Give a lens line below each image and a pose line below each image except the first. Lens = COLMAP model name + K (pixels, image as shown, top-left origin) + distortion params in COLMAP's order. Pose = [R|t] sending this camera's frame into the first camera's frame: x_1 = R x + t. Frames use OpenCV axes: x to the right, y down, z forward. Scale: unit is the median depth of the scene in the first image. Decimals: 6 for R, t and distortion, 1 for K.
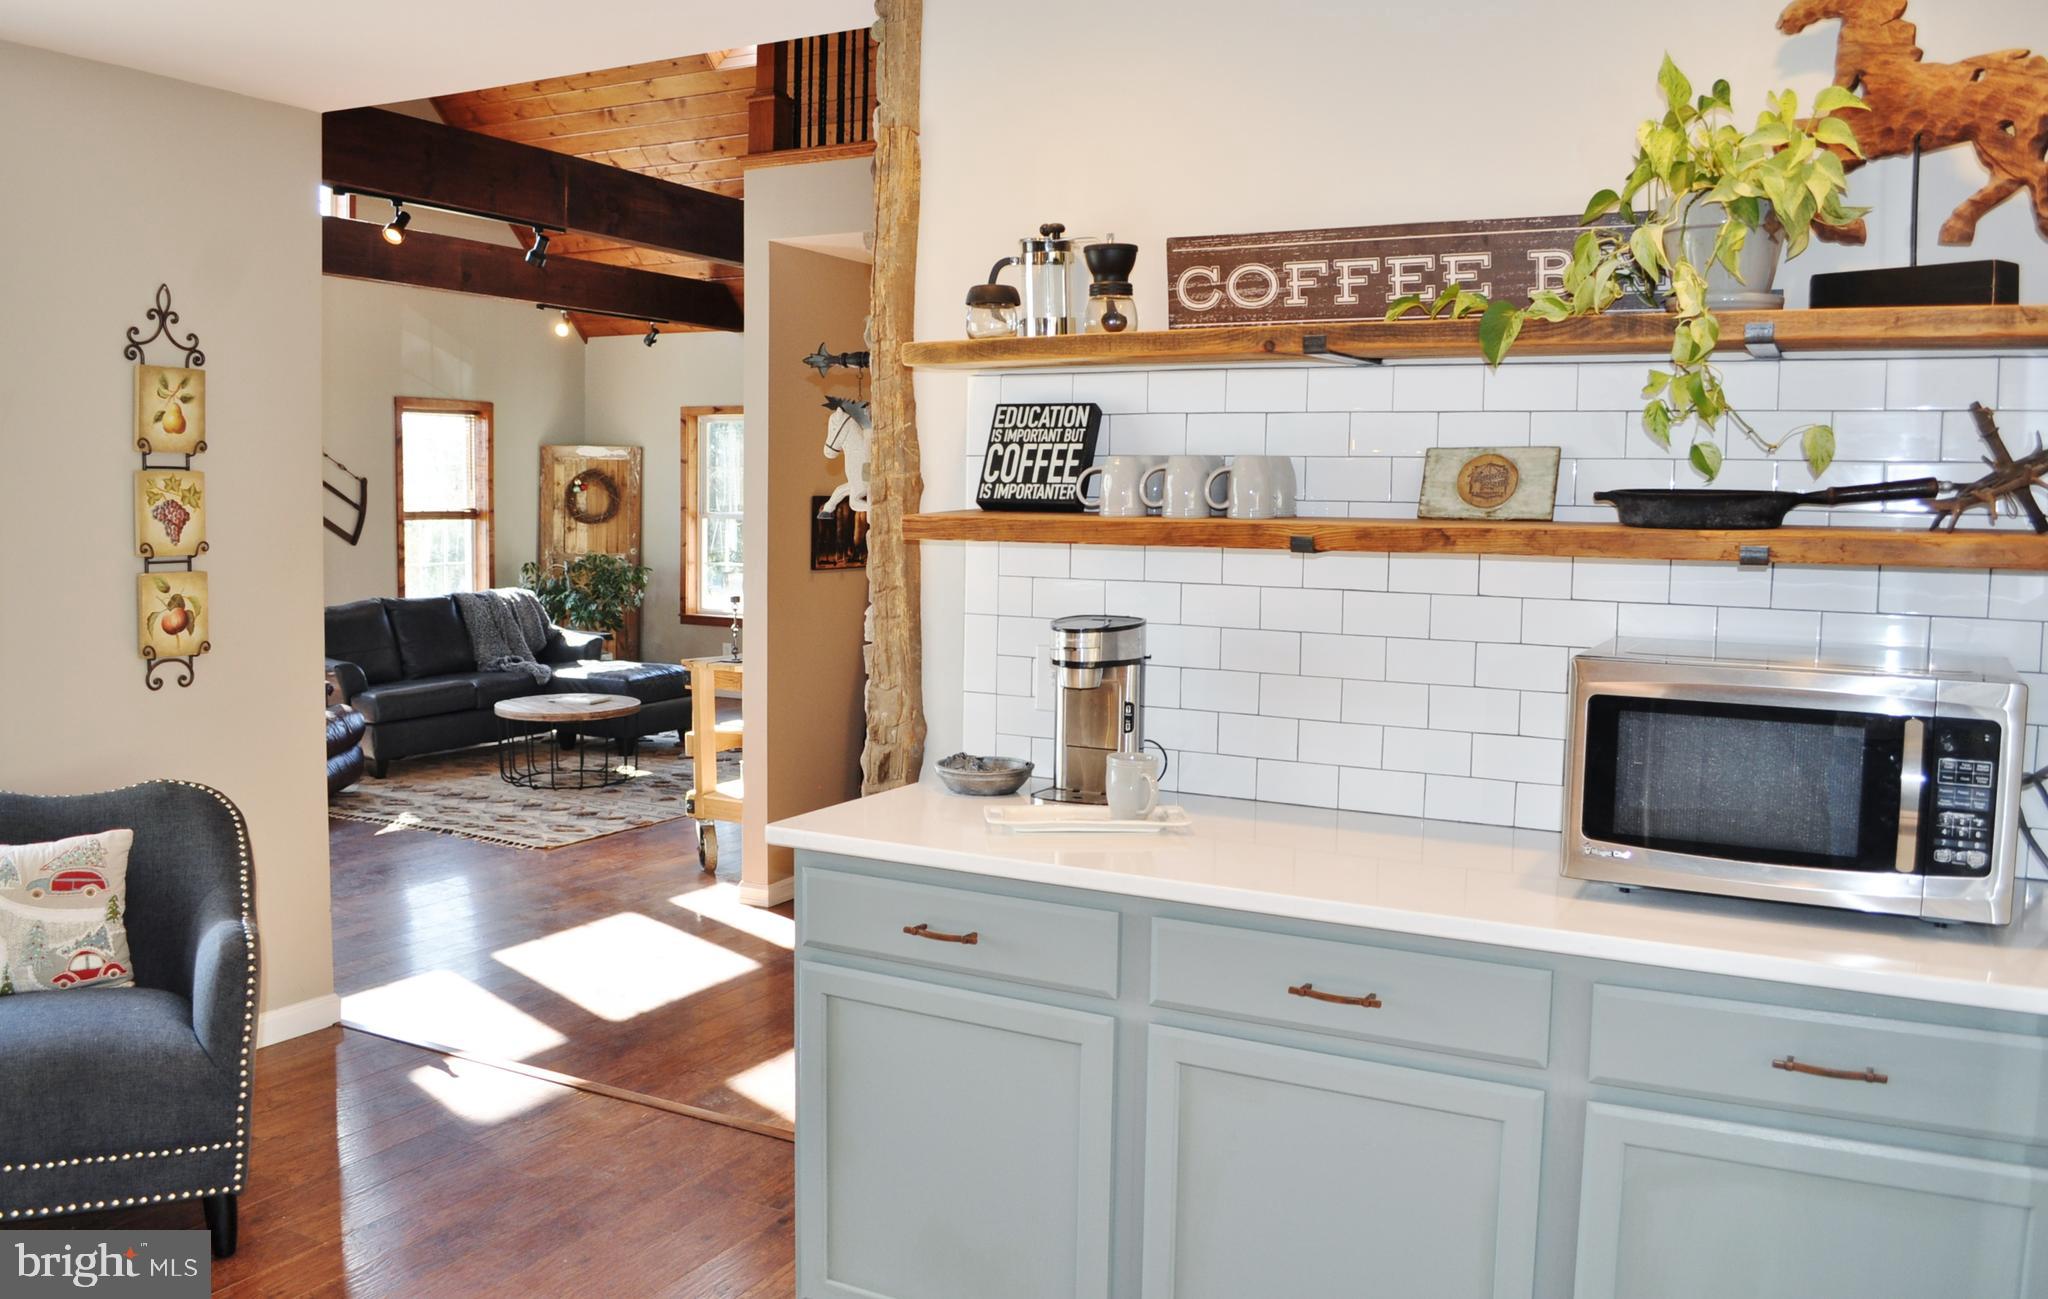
lens RADIAL K [[1663.9, 0, 1024.0], [0, 1663.9, 649.5], [0, 0, 1]] dist [-0.074983, -0.003099]
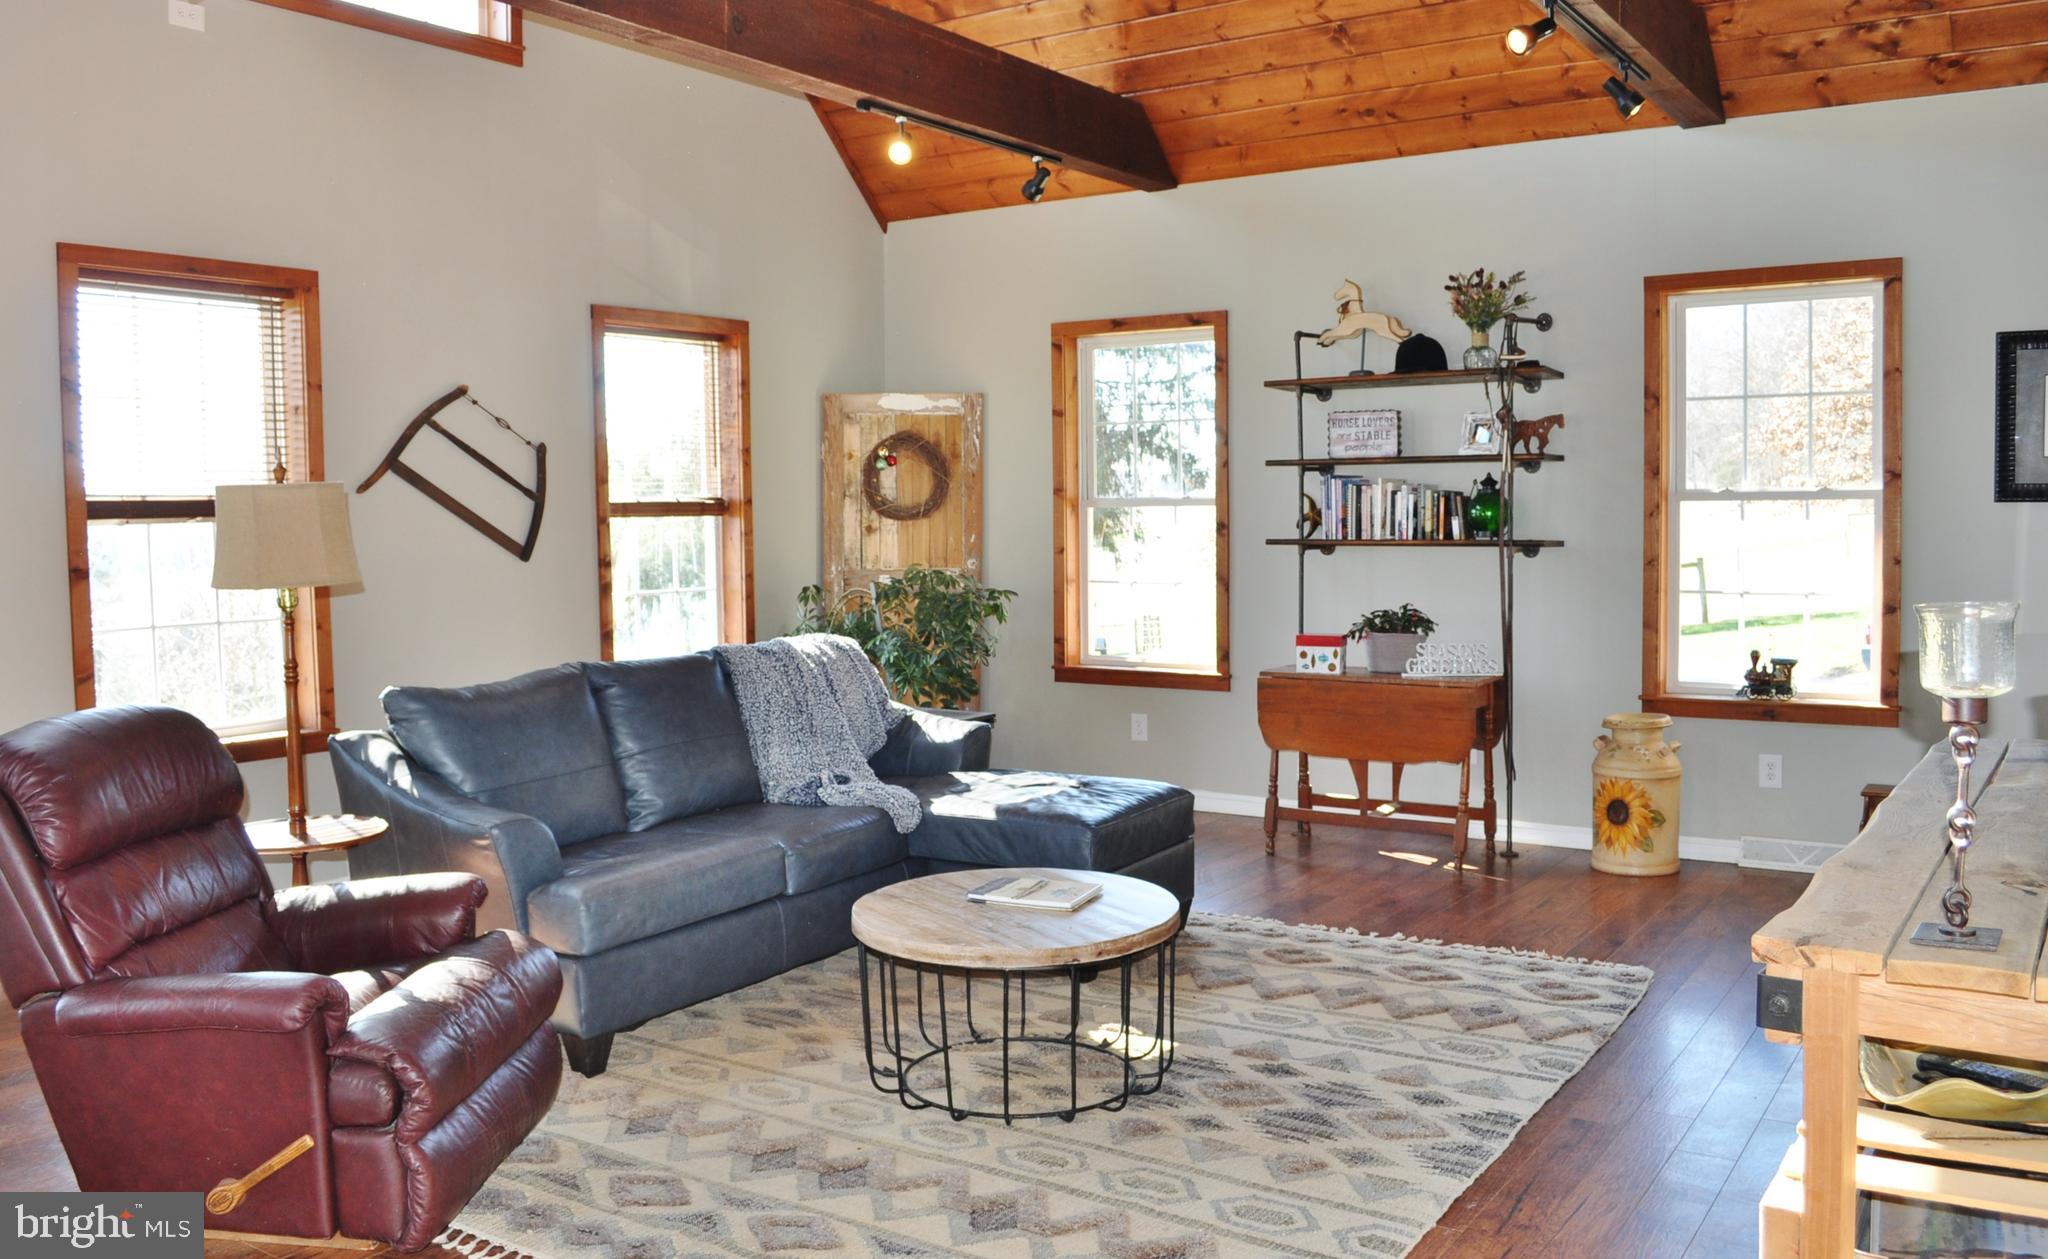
lens RADIAL K [[1674.2, 0, 1024.0], [0, 1674.2, 629.5], [0, 0, 1]] dist [-0.102794, 0.000396]
pose [[0.995290, -0.020325, -0.094784, -0.166398], [0.018298, 0.999586, -0.022211, -0.022000], [0.095196, 0.020372, 0.995250, 0.406475]]
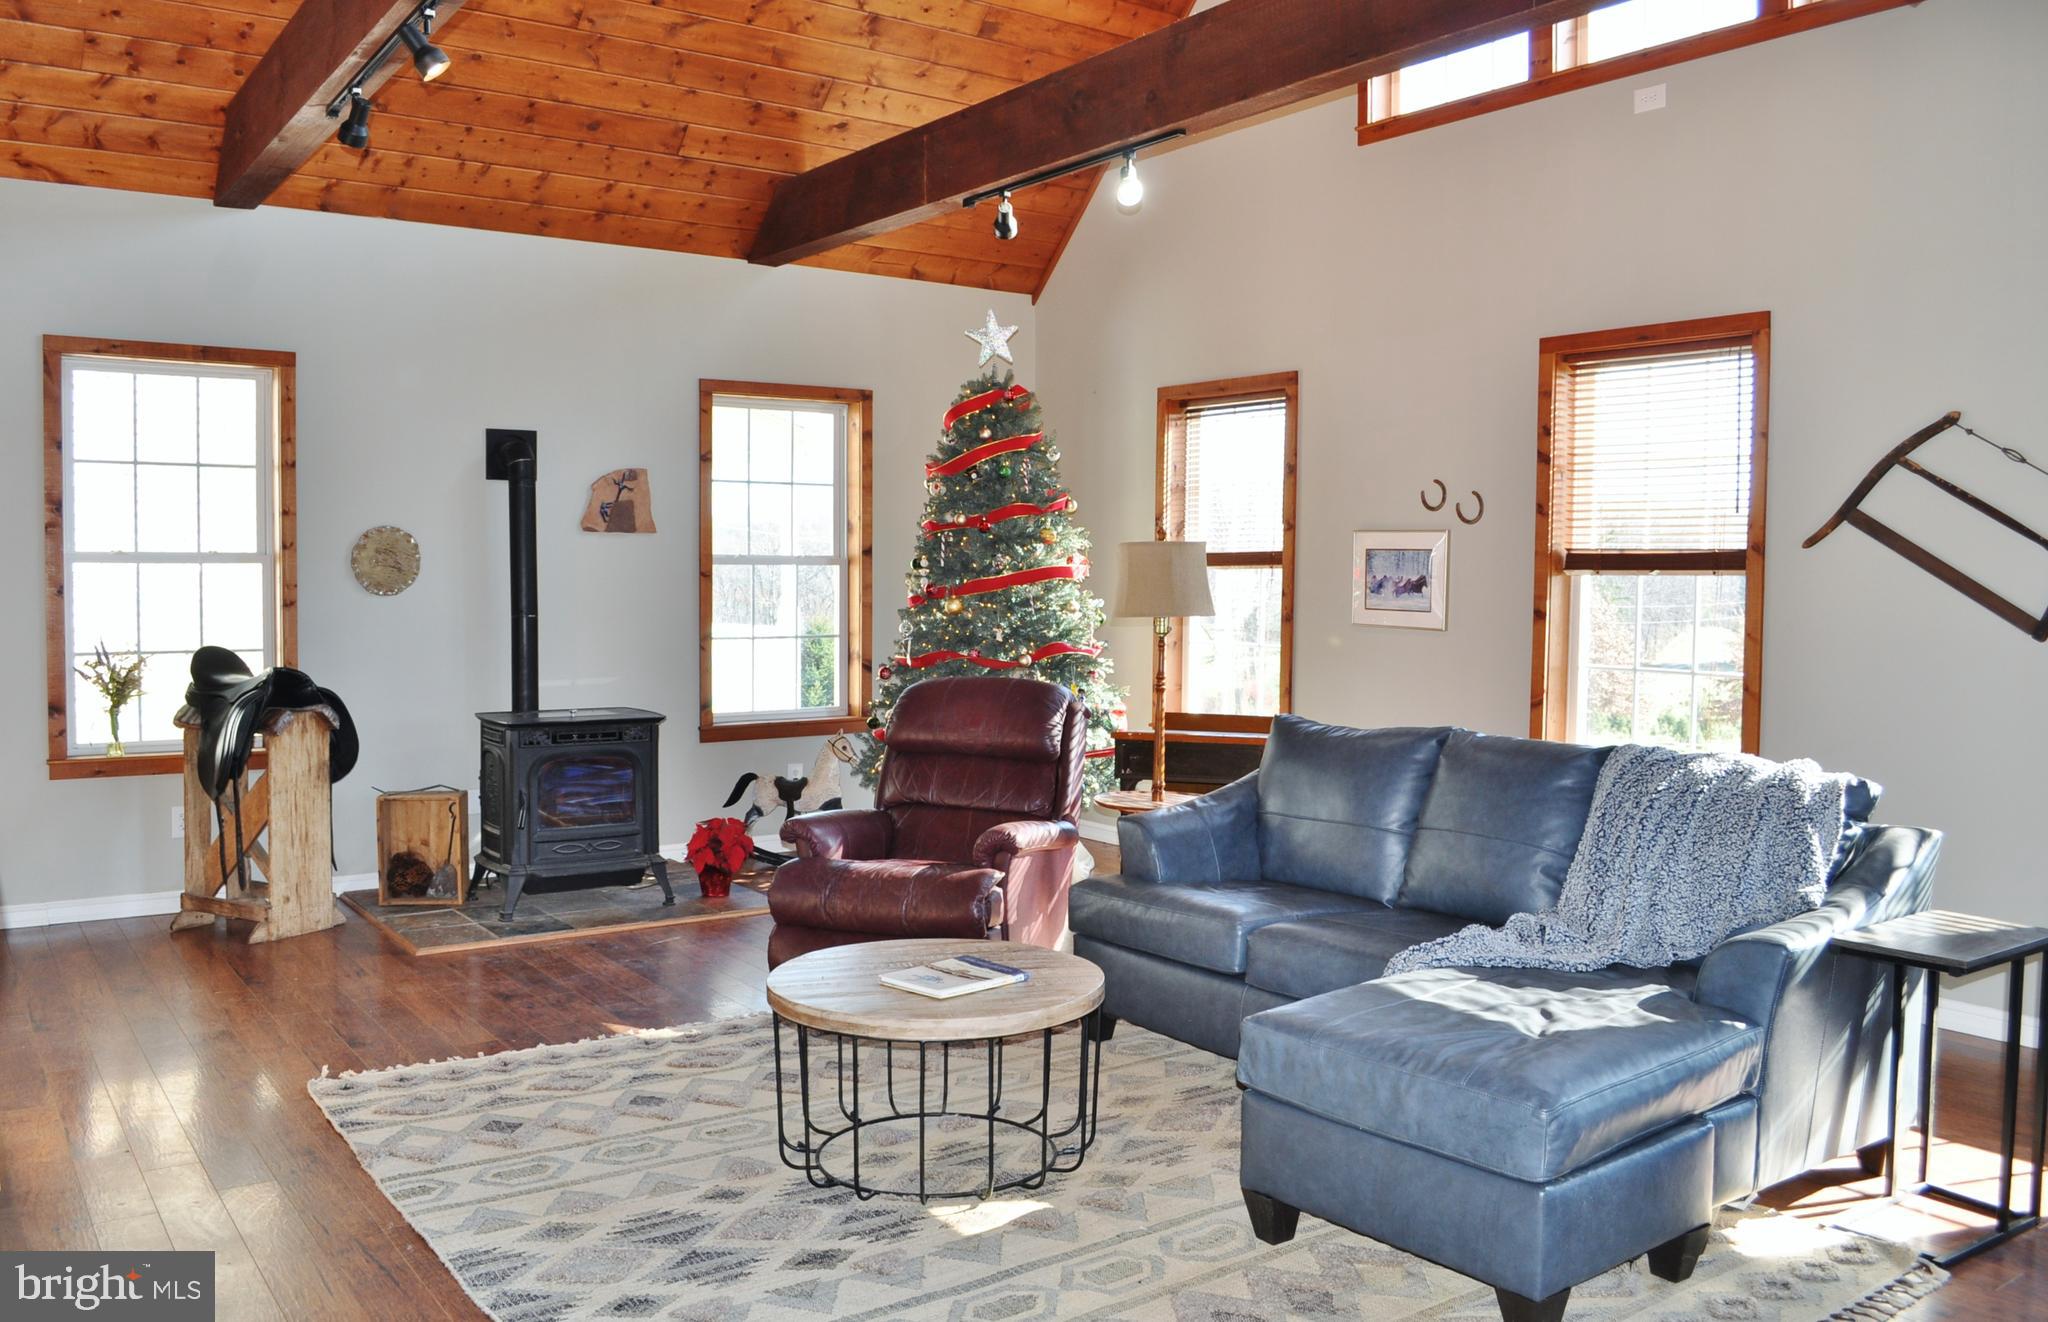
lens RADIAL K [[1637.5, 0, 1024.0], [0, 1637.5, 661.0], [0, 0, 1]] dist [-0.083157, 0.007456]
pose [[-0.441117, 0.033849, -0.896811, 0.061286], [-0.094924, 0.991923, 0.084130, -0.061434], [0.892415, 0.122240, -0.434342, 0.858112]]
